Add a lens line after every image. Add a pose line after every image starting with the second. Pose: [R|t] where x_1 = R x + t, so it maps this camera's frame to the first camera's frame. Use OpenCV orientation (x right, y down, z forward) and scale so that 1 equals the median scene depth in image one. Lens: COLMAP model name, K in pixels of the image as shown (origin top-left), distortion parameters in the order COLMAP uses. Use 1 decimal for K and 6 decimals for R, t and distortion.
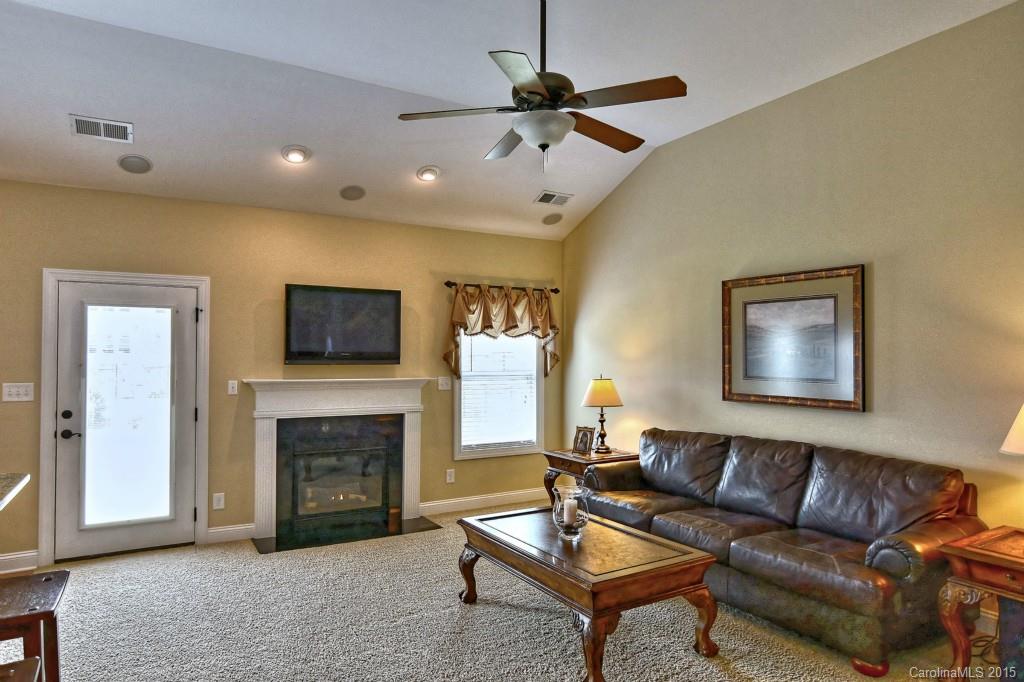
lens RADIAL K [[627.6, 0, 505.8], [0, 627.6, 343.1], [0, 0, 1]] dist [-0.003325, -0.000673]
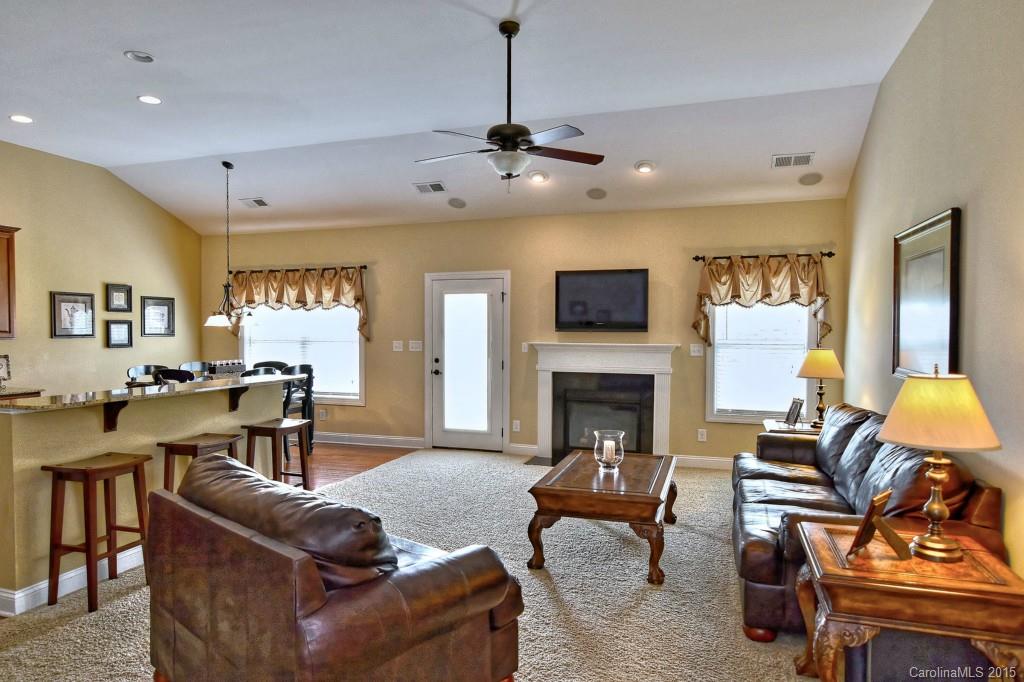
lens RADIAL K [[632.5, 0, 499.8], [0, 632.5, 343.1], [0, 0, 1]] dist [-0.004987, 0.000041]
pose [[0.653180, 0.018220, -0.756983, 0.586307], [0.014559, 0.999223, 0.036613, 0.007795], [0.757063, -0.034936, 0.652408, 0.028897]]
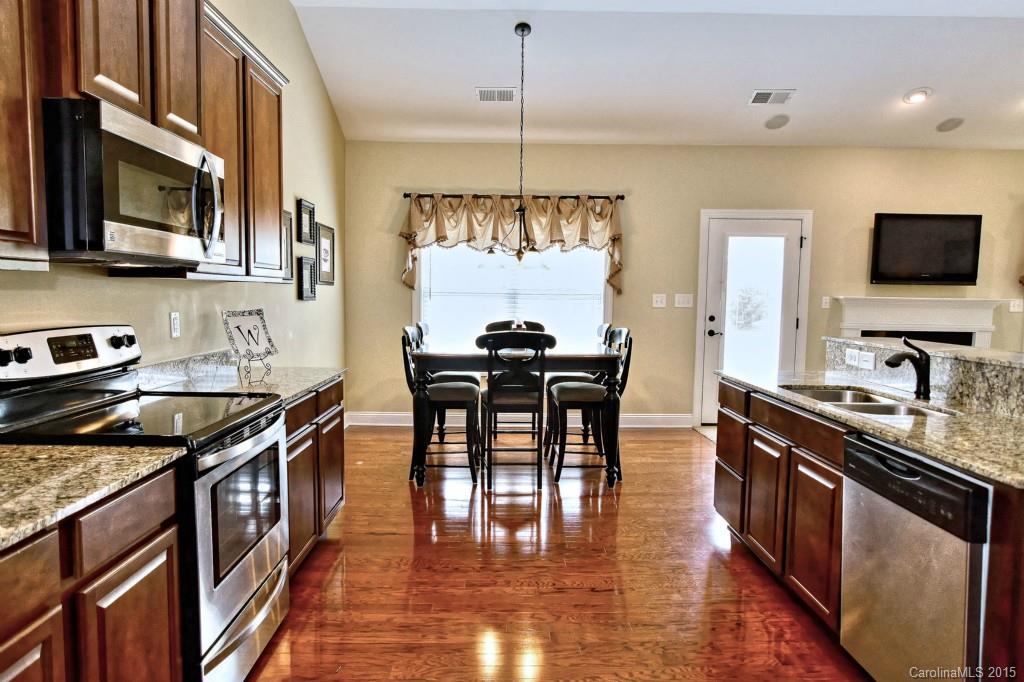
lens RADIAL K [[627.6, 0, 505.8], [0, 627.6, 343.1], [0, 0, 1]] dist [-0.003325, -0.000673]
pose [[0.870405, 0.048473, -0.489945, -0.364696], [-0.000958, 0.995306, 0.096769, 0.031365], [0.492336, -0.083758, 0.866366, -0.342520]]
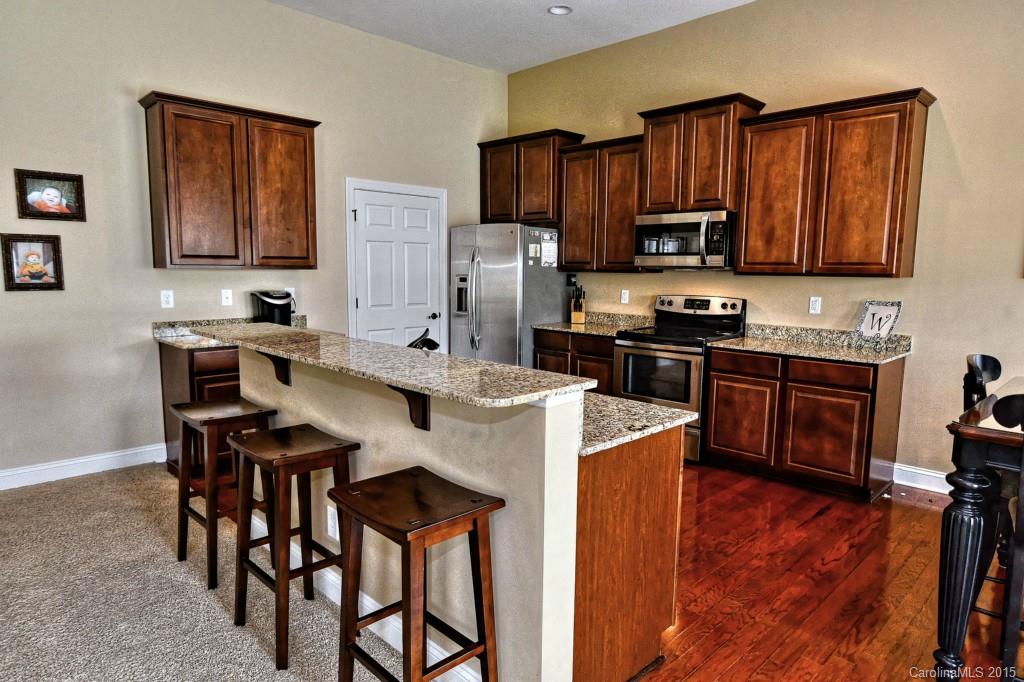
lens RADIAL K [[632.5, 0, 499.8], [0, 632.5, 343.1], [0, 0, 1]] dist [-0.004987, 0.000041]
pose [[-0.973616, 0.012518, -0.227849, -0.275171], [-0.009760, 0.995296, 0.096387, 0.041070], [0.227984, 0.096068, -0.968914, 0.721170]]
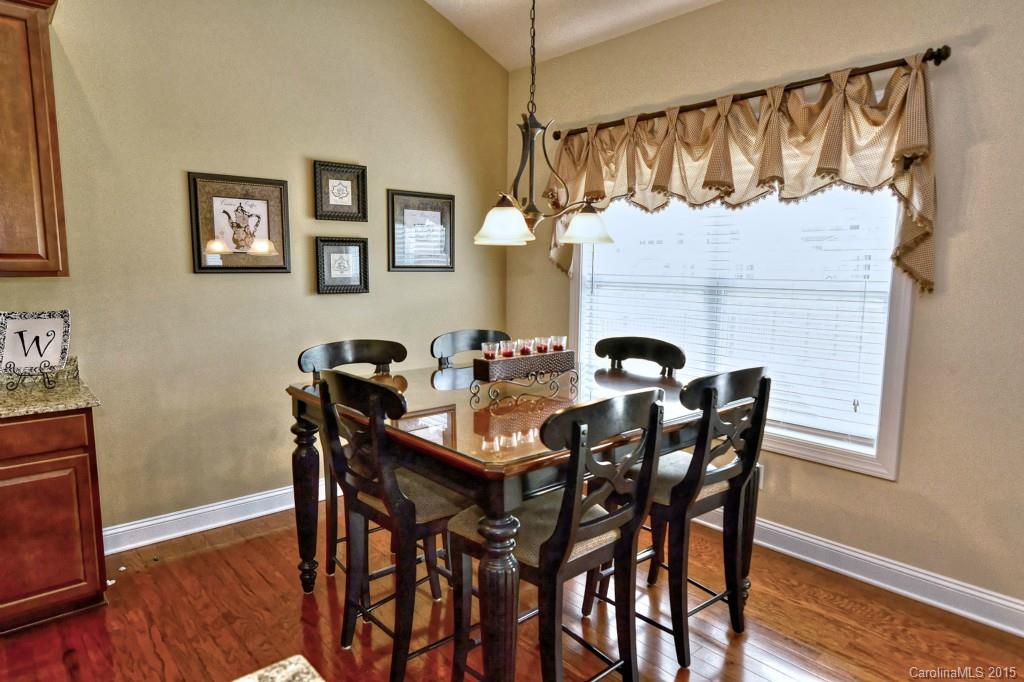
lens RADIAL K [[627.6, 0, 505.8], [0, 627.6, 343.1], [0, 0, 1]] dist [-0.003325, -0.000673]
pose [[0.186908, 0.124460, -0.974461, -0.336640], [0.014423, 0.991487, 0.129401, 0.024828], [0.982271, -0.038241, 0.183522, 0.359274]]
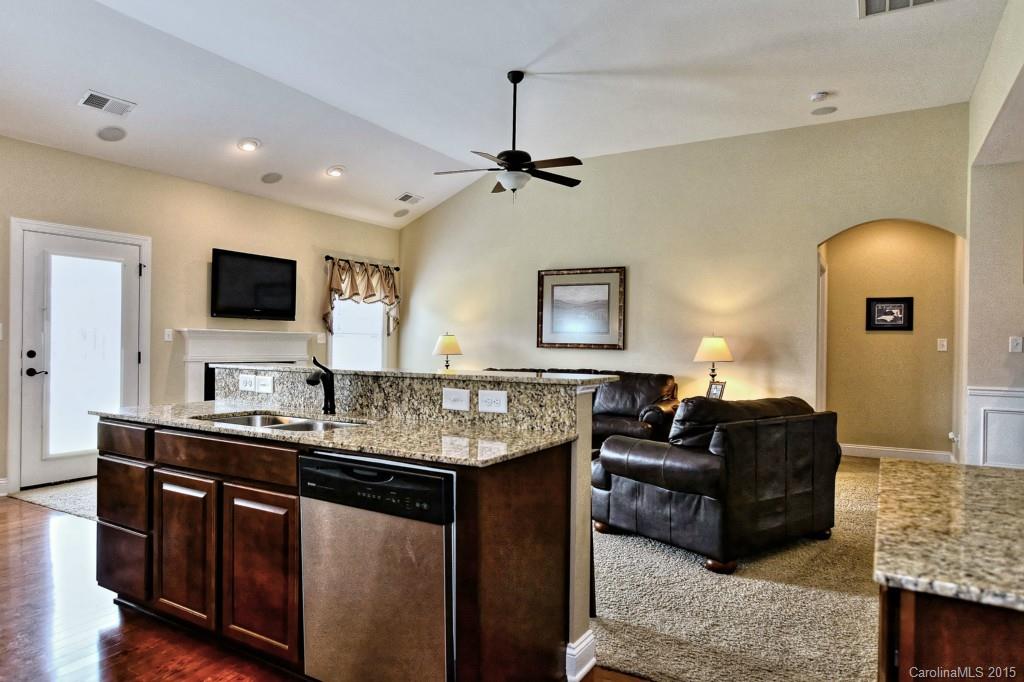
lens RADIAL K [[632.5, 0, 499.8], [0, 632.5, 343.1], [0, 0, 1]] dist [-0.004987, 0.000041]
pose [[0.879194, 0.010924, 0.476338, -0.438521], [-0.023556, 0.999511, 0.020556, 0.046203], [-0.475881, -0.029294, 0.879022, -0.301318]]
